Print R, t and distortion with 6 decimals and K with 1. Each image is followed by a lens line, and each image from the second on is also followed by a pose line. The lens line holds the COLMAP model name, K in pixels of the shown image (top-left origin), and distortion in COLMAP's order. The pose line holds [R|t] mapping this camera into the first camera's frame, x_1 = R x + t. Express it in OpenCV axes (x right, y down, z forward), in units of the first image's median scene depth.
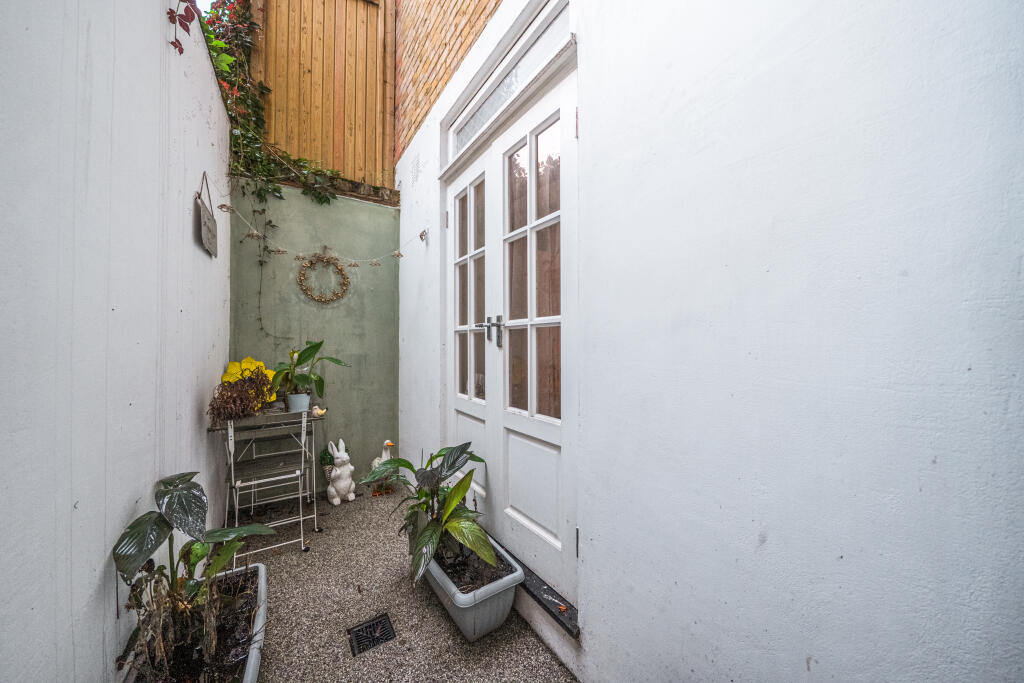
lens RADIAL K [[352.2, 0, 509.6], [0, 352.2, 338.5], [0, 0, 1]] dist [-0.002012, -0.000279]
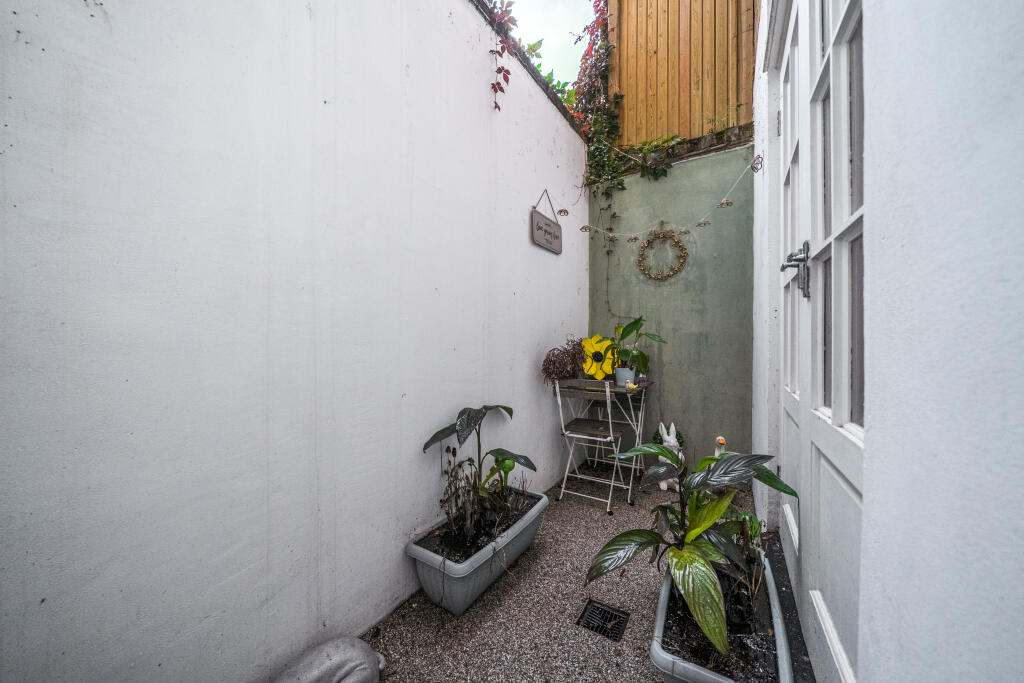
lens RADIAL K [[352.2, 0, 509.6], [0, 352.2, 338.5], [0, 0, 1]] dist [-0.002012, -0.000279]
pose [[0.412168, -0.002924, -0.911103, 0.185285], [0.011875, 0.999927, 0.002162, 0.053049], [0.911031, -0.011710, 0.412173, 0.217139]]
